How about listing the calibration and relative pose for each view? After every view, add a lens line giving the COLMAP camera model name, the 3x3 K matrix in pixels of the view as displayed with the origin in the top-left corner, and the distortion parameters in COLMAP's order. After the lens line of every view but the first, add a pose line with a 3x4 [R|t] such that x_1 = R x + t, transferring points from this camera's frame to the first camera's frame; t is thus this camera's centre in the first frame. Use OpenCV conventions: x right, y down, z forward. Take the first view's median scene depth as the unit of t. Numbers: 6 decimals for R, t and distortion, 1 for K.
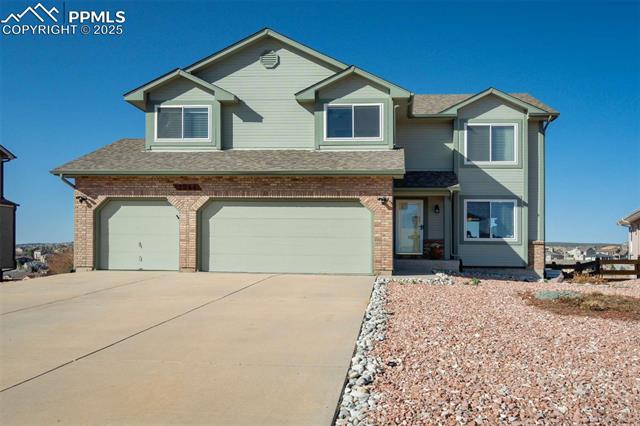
lens RADIAL K [[497.0, 0, 321.7], [0, 497.0, 228.0], [0, 0, 1]] dist [0.000358, -0.001430]
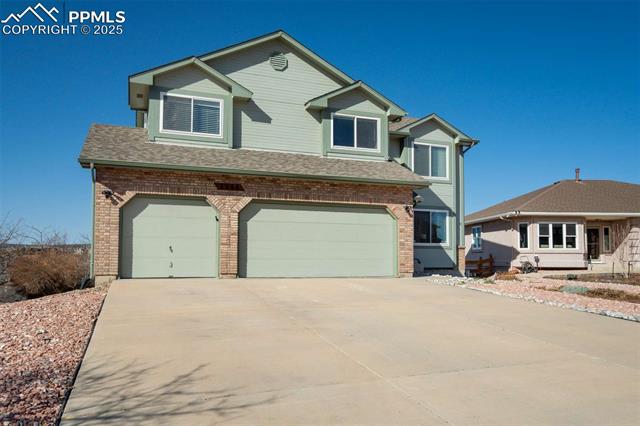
lens RADIAL K [[497.0, 0, 320.3], [0, 497.0, 213.8], [0, 0, 1]] dist [0.000358, -0.001430]
pose [[0.904551, 0.030777, 0.425254, -0.453231], [-0.016169, 0.999150, -0.037921, 0.000651], [-0.426060, 0.027426, 0.904279, 0.078803]]
